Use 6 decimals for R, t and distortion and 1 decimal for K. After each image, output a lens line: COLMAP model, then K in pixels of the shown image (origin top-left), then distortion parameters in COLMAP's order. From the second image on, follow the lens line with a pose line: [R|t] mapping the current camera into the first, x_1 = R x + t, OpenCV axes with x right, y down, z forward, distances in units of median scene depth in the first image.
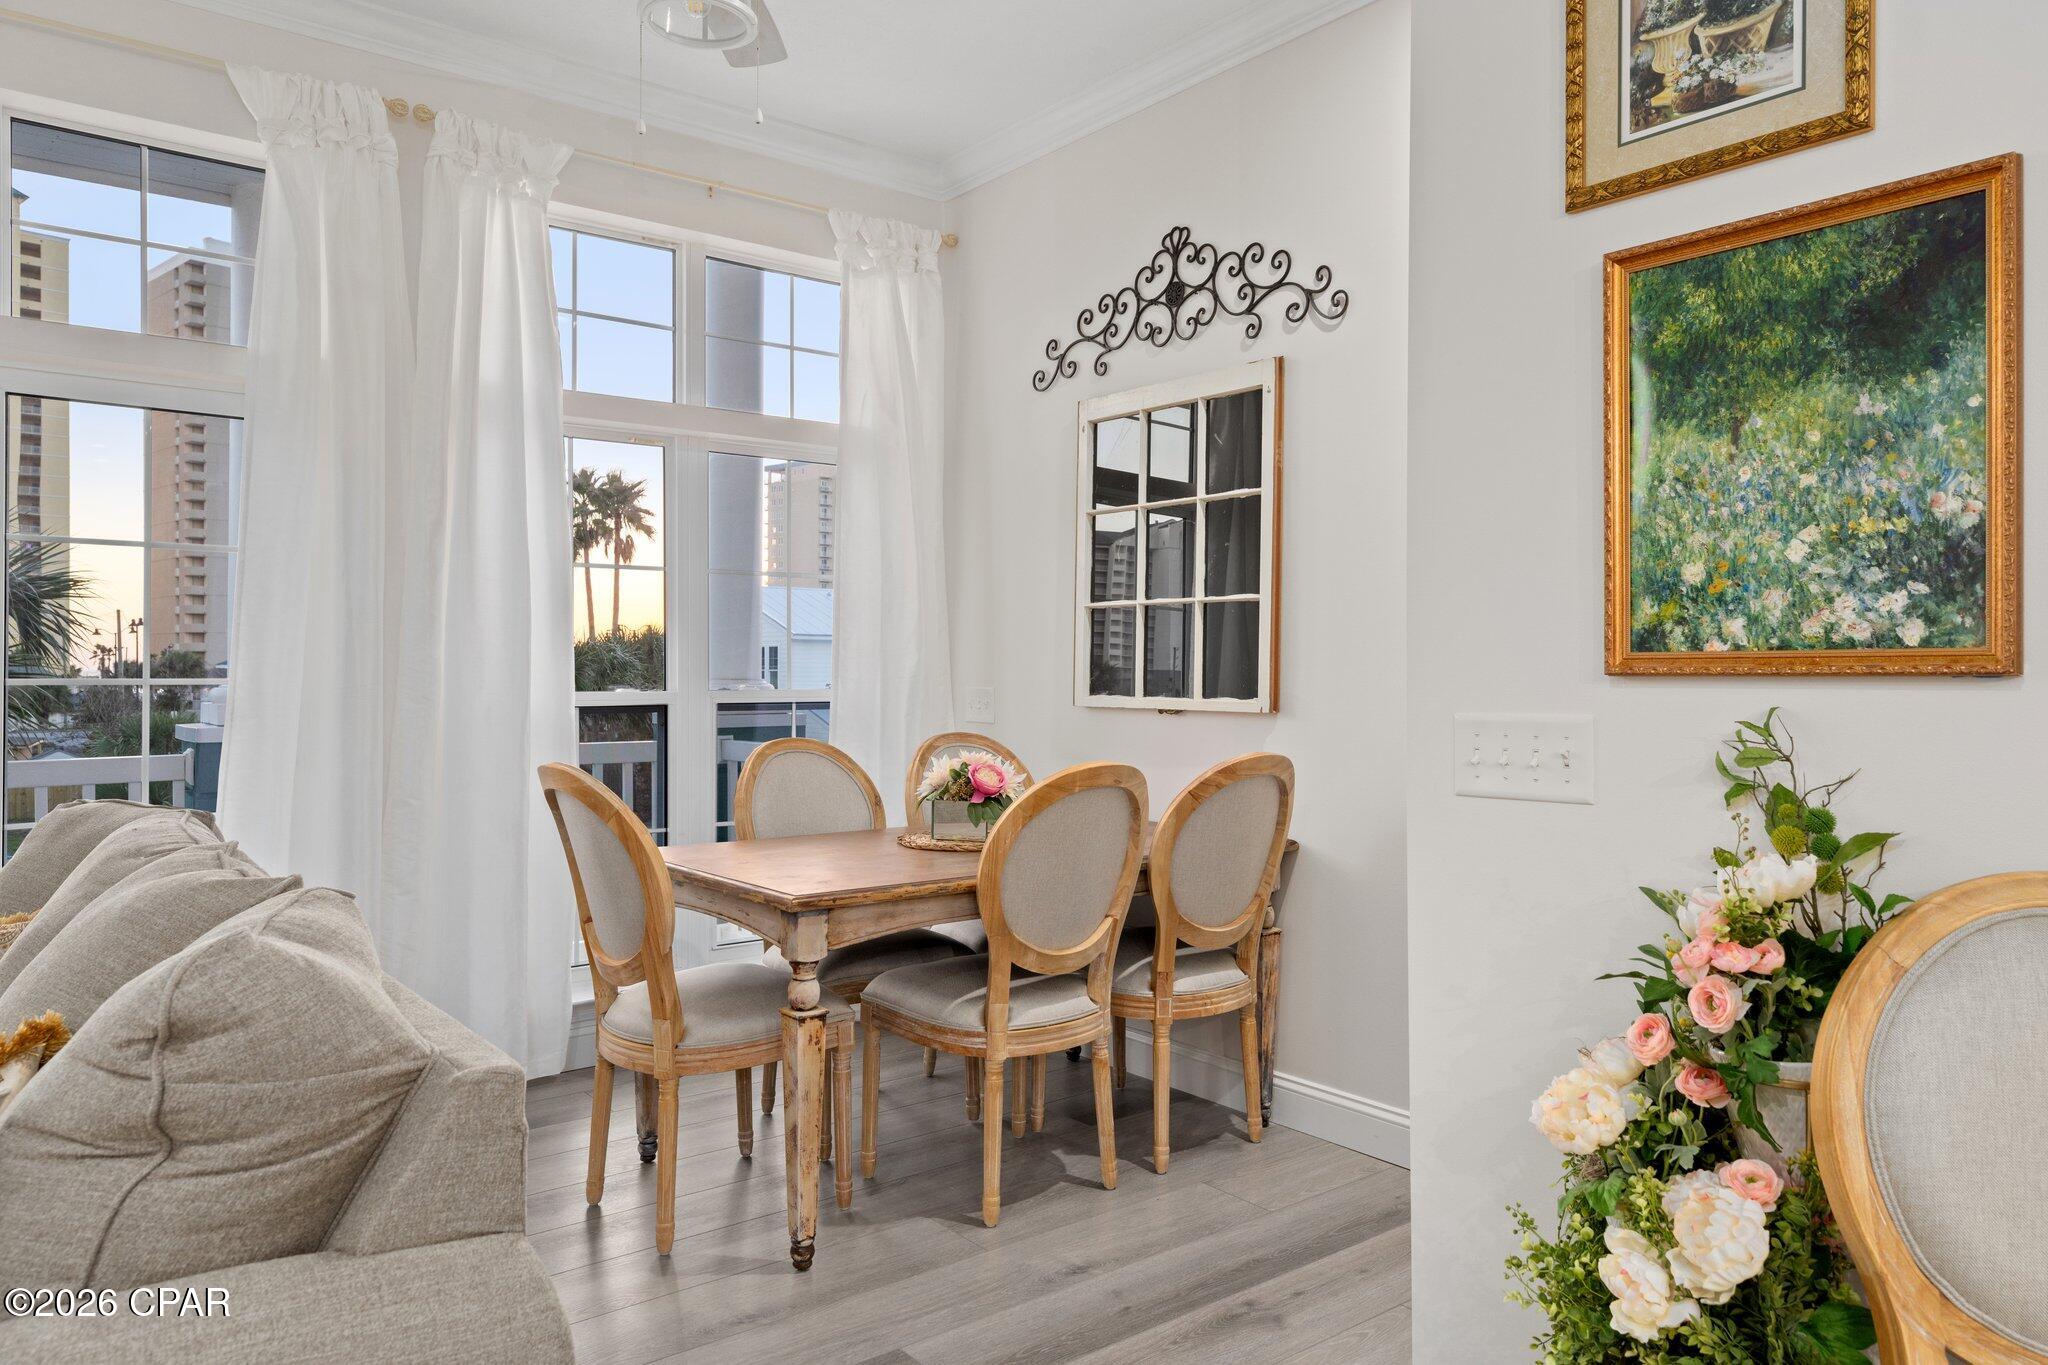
lens RADIAL K [[1353.0, 0, 1036.5], [0, 1353.0, 679.0], [0, 0, 1]] dist [0.007604, -0.009113]
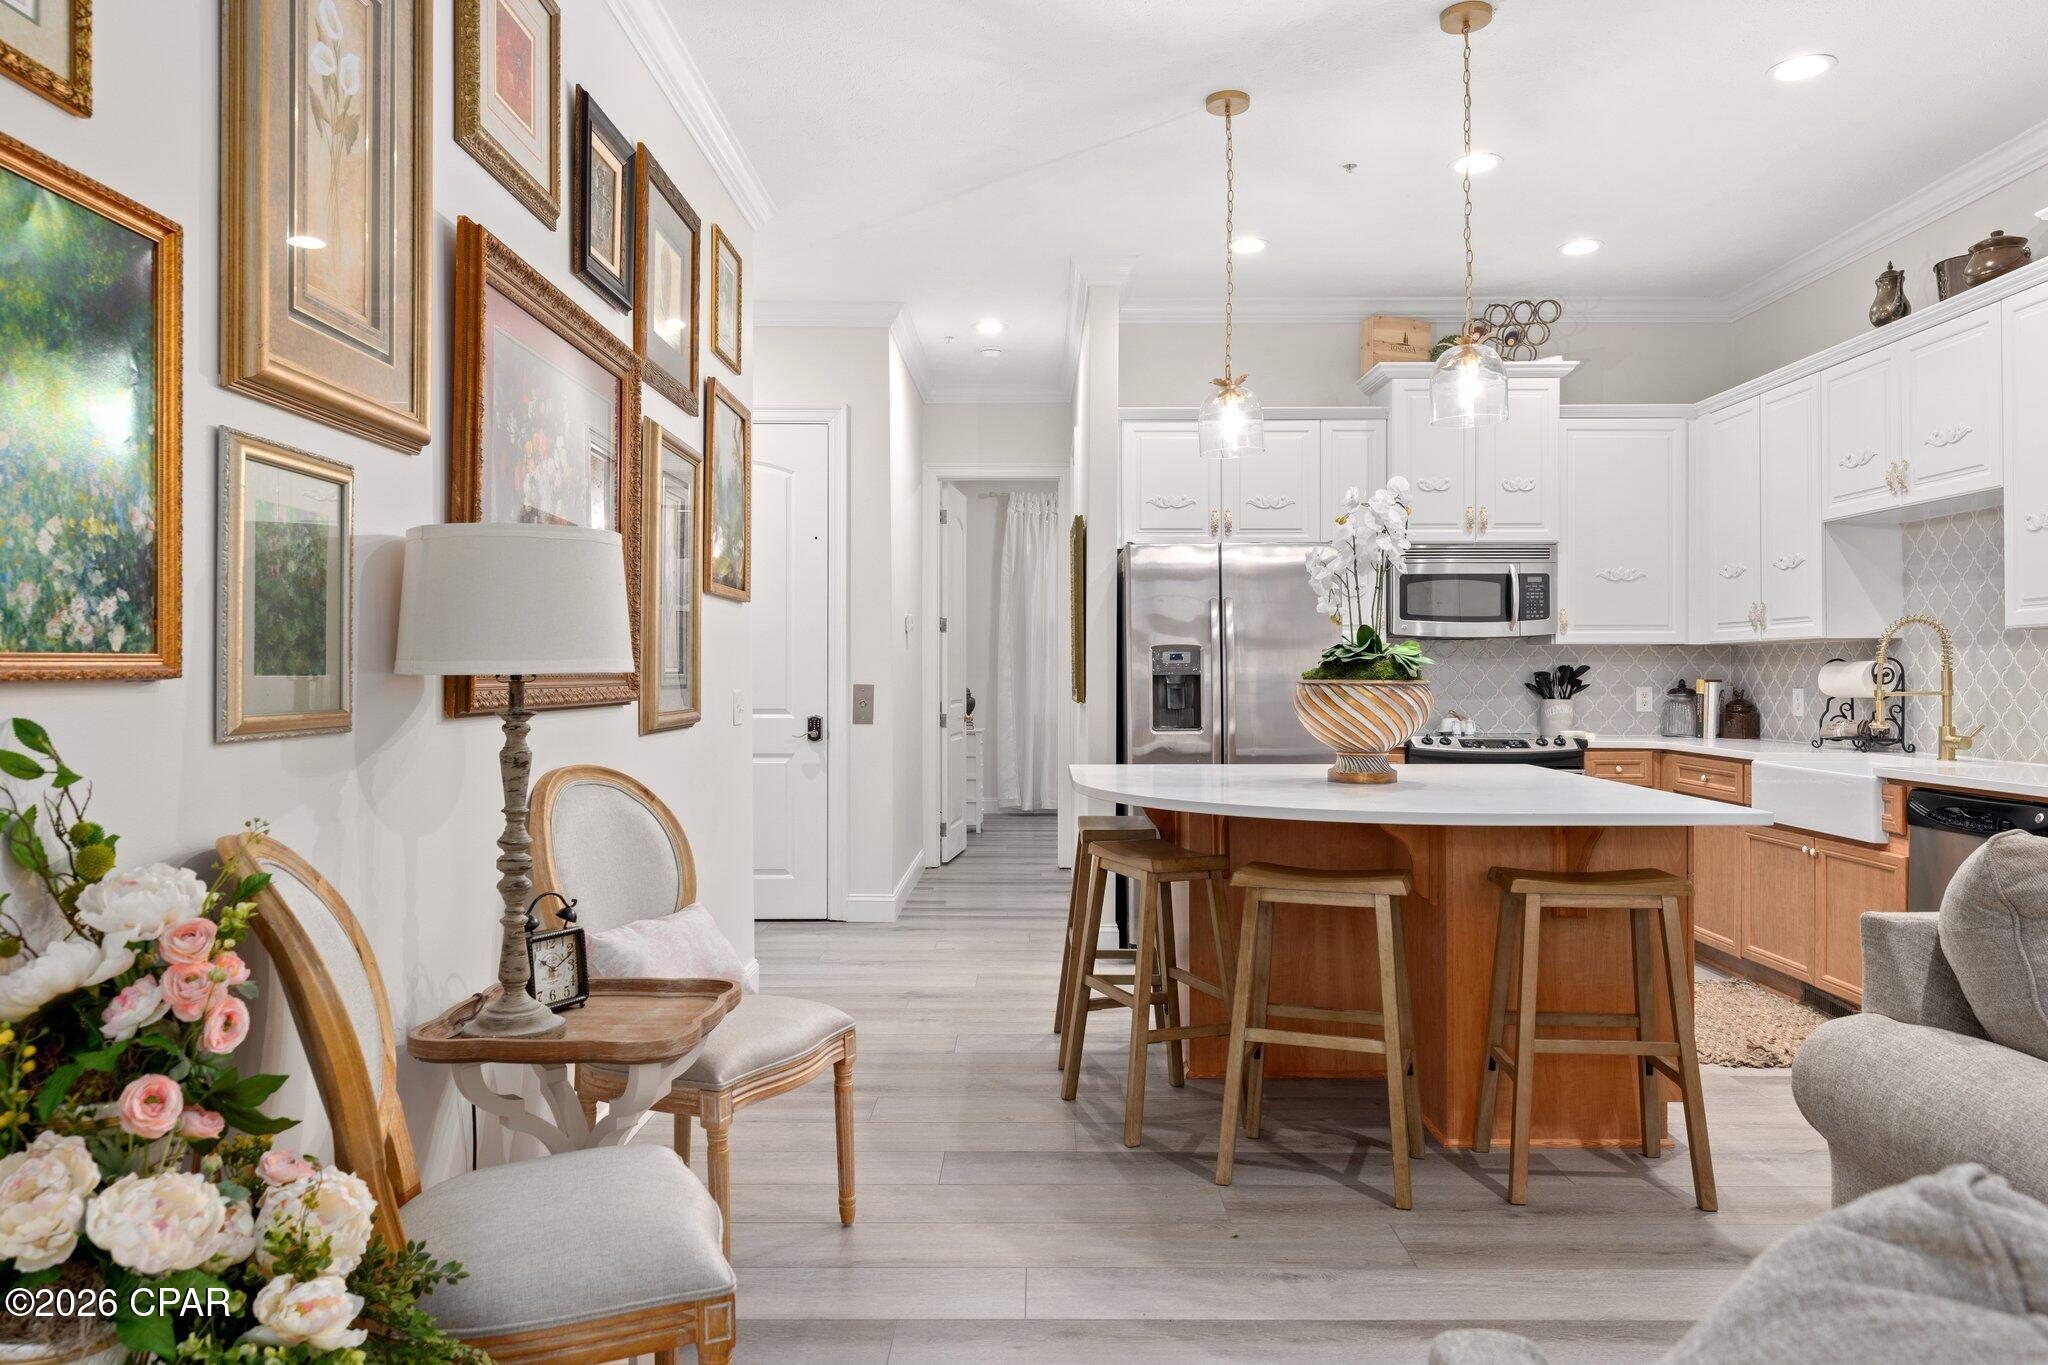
lens RADIAL K [[1353.0, 0, 1030.4], [0, 1353.0, 673.4], [0, 0, 1]] dist [0.007604, -0.009113]
pose [[-0.775570, -0.002002, 0.631258, -0.274968], [0.003694, 0.999963, 0.007710, -0.006557], [-0.631250, 0.008312, -0.775535, 0.692835]]
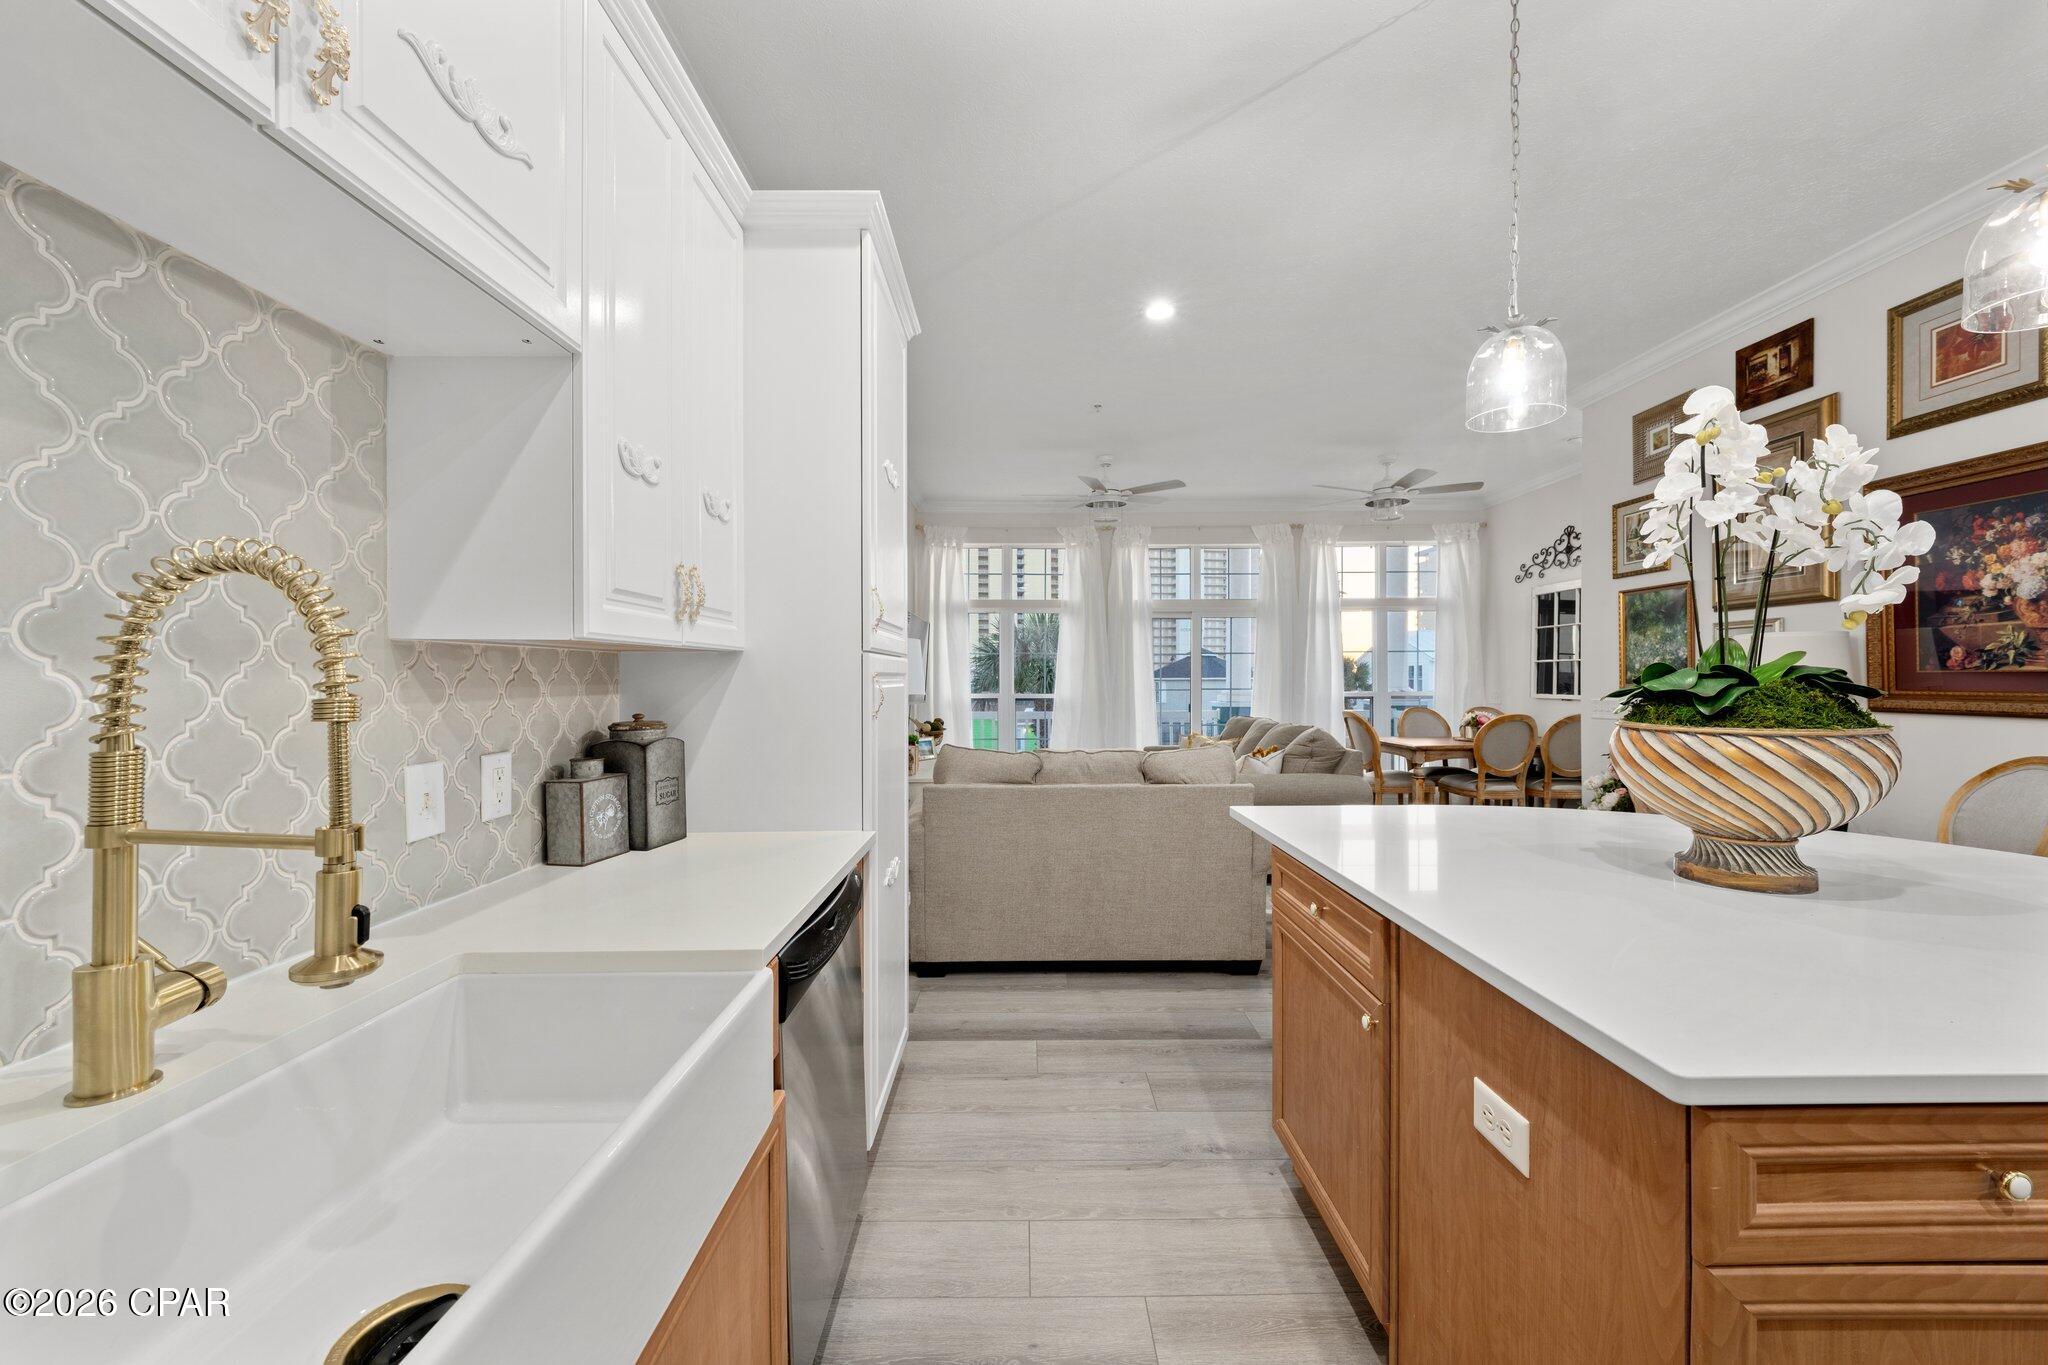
lens RADIAL K [[771.1, 0, 1029.5], [0, 771.1, 682.8], [0, 0, 1]] dist [0.001018, -0.000251]
pose [[0.788632, -0.003085, -0.614857, 0.268330], [0.002199, 0.999995, -0.002197, -0.013666], [0.614861, 0.000381, 0.788635, -1.235207]]
